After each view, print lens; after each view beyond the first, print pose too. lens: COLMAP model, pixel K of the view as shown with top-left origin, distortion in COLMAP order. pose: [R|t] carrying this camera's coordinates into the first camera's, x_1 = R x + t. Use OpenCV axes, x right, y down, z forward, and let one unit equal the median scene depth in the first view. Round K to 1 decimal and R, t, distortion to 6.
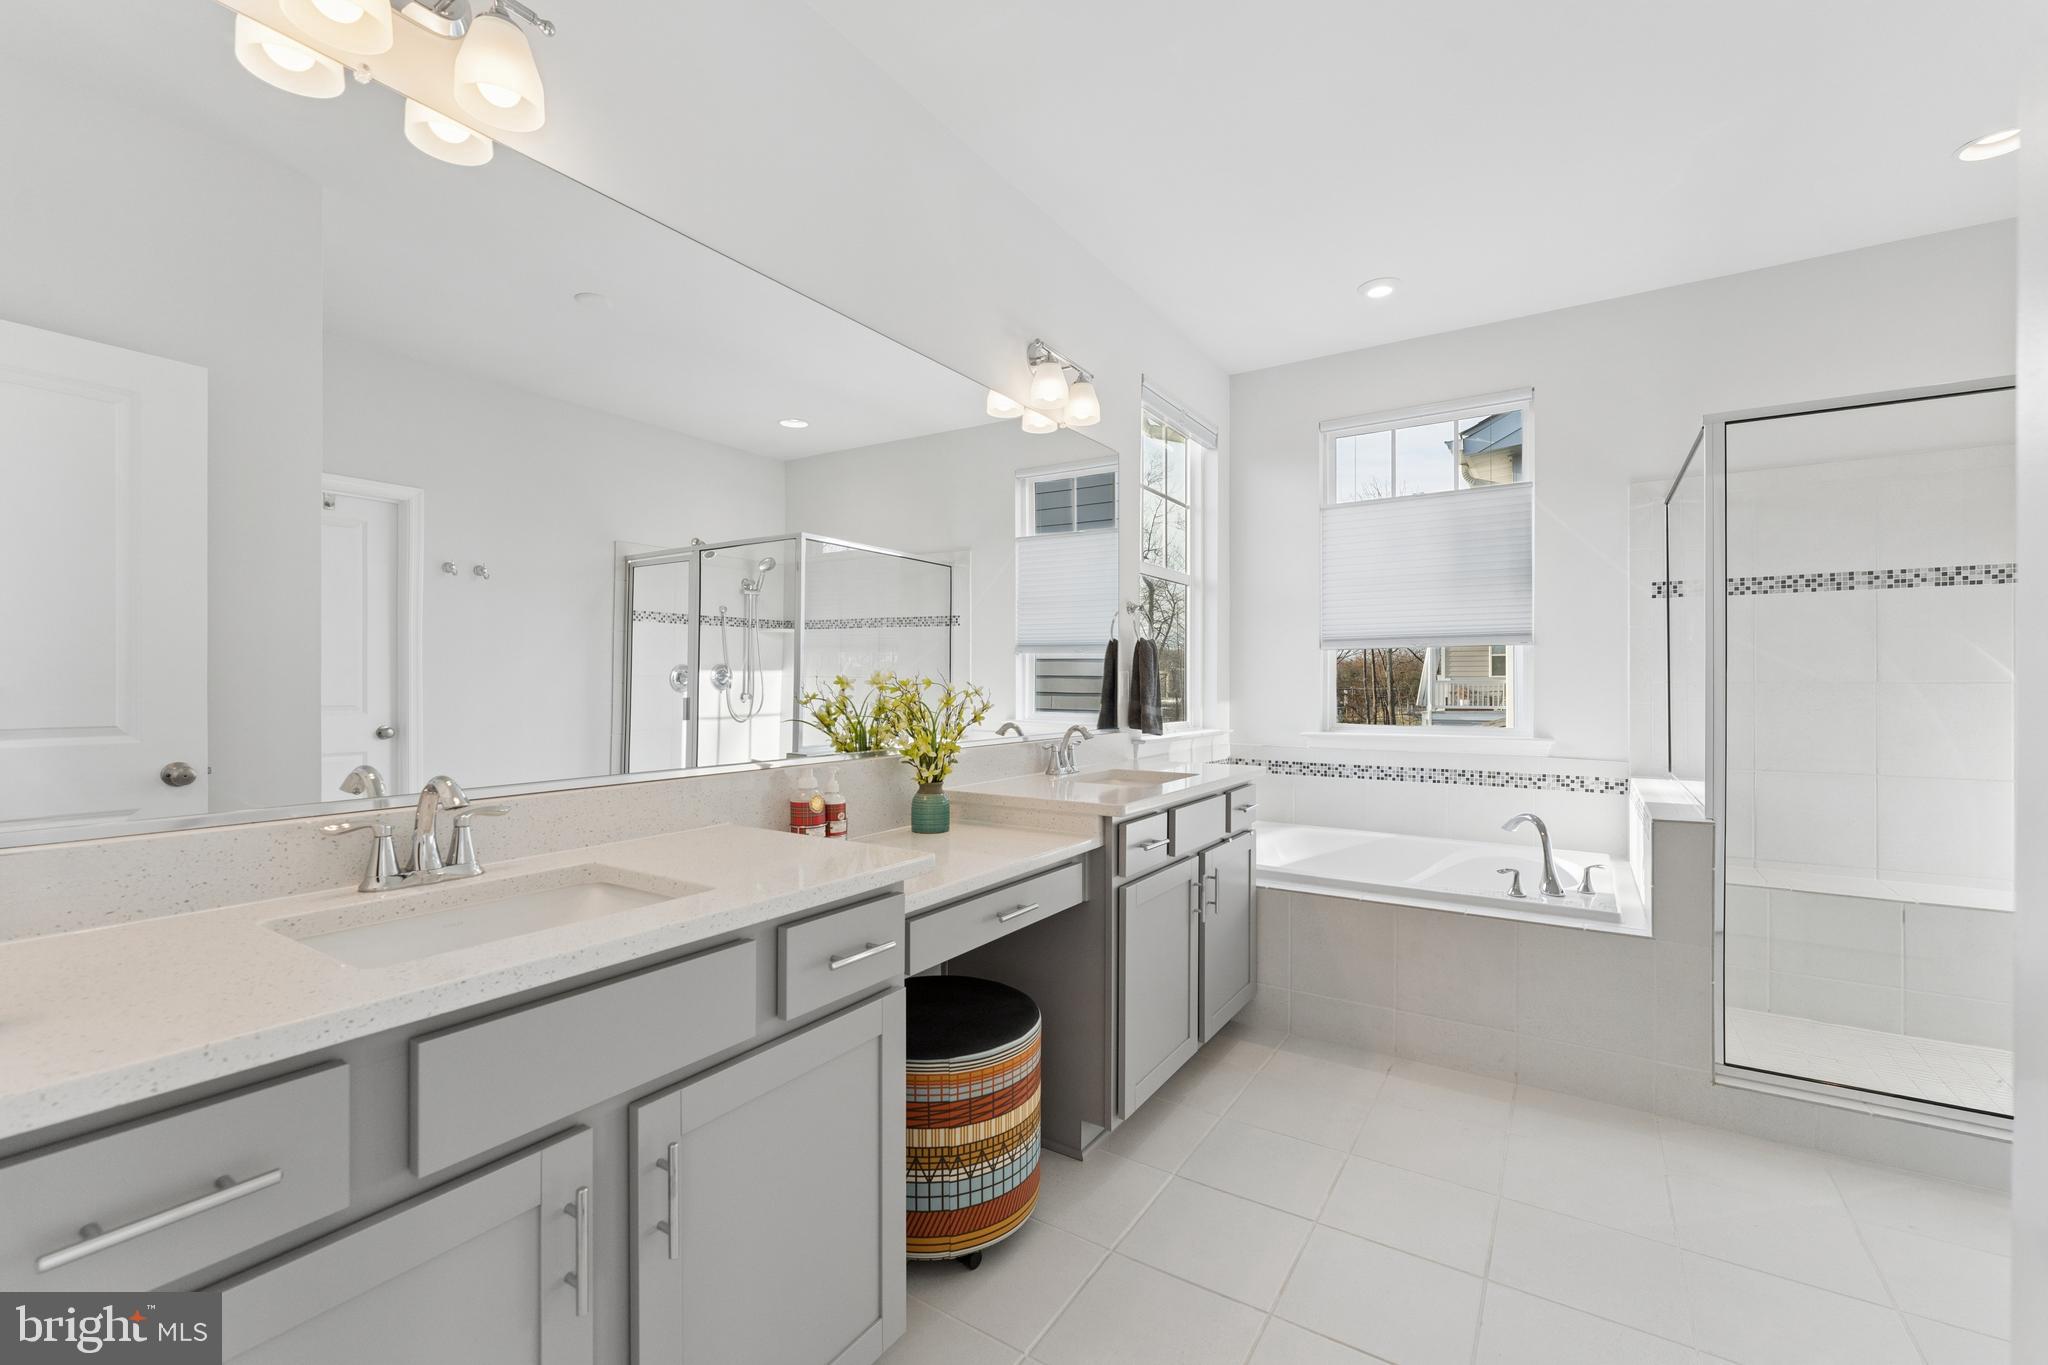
lens RADIAL K [[868.3, 0, 1025.4], [0, 868.3, 683.0], [0, 0, 1]] dist [-0.002543, 0.000110]
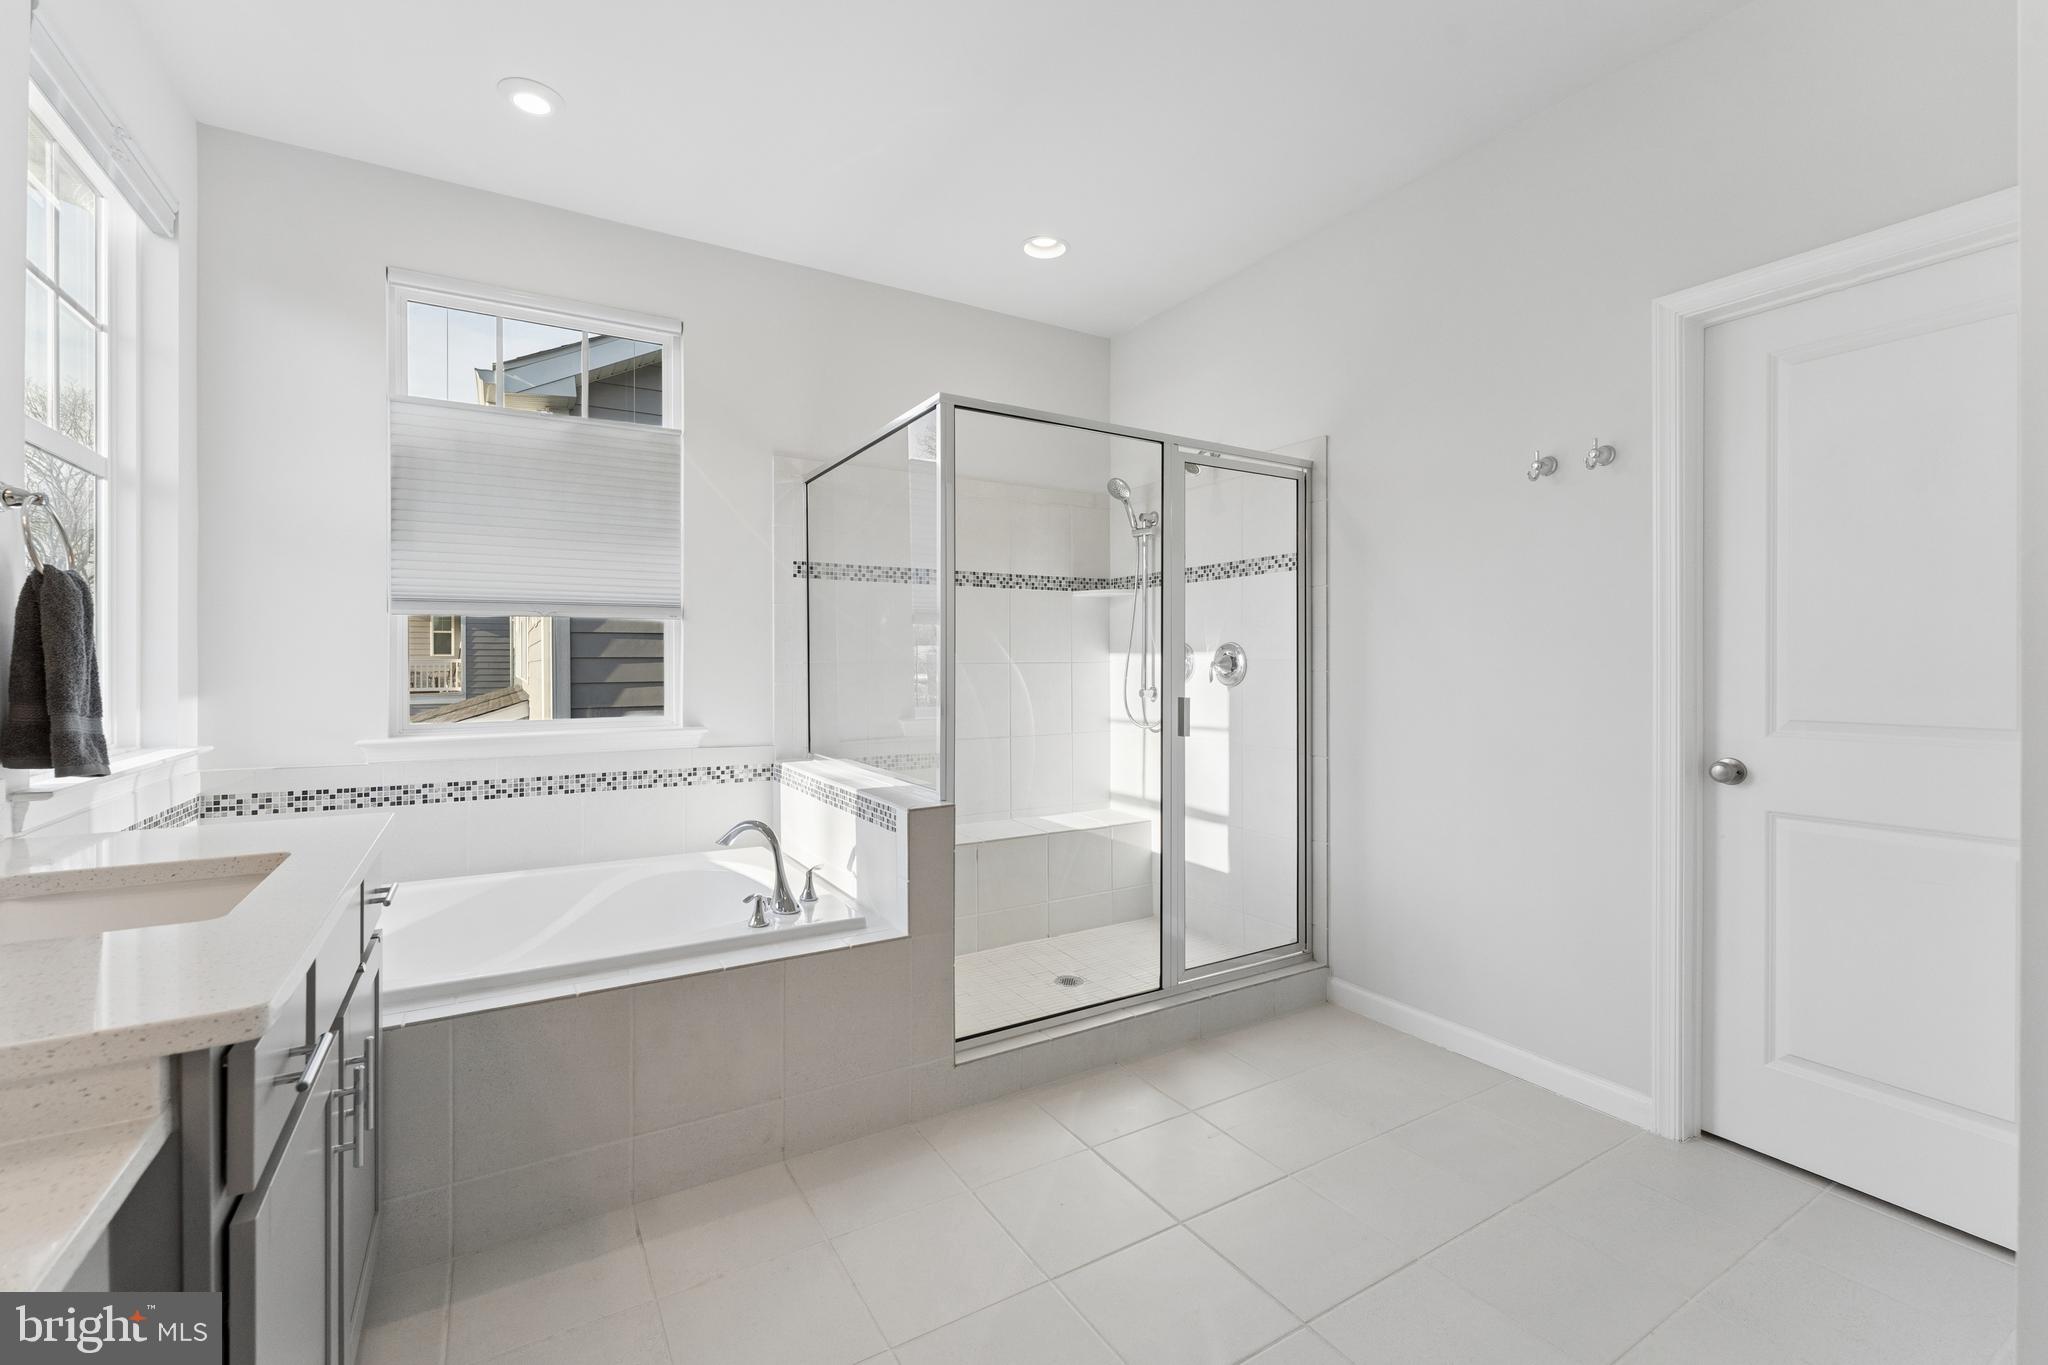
lens RADIAL K [[868.3, 0, 1022.7], [0, 868.3, 664.9], [0, 0, 1]] dist [-0.002543, 0.000110]
pose [[0.438977, -0.002942, 0.898494, -0.043047], [-0.000617, 0.999993, 0.003576, -0.002096], [-0.898498, -0.002124, 0.438972, 0.313855]]
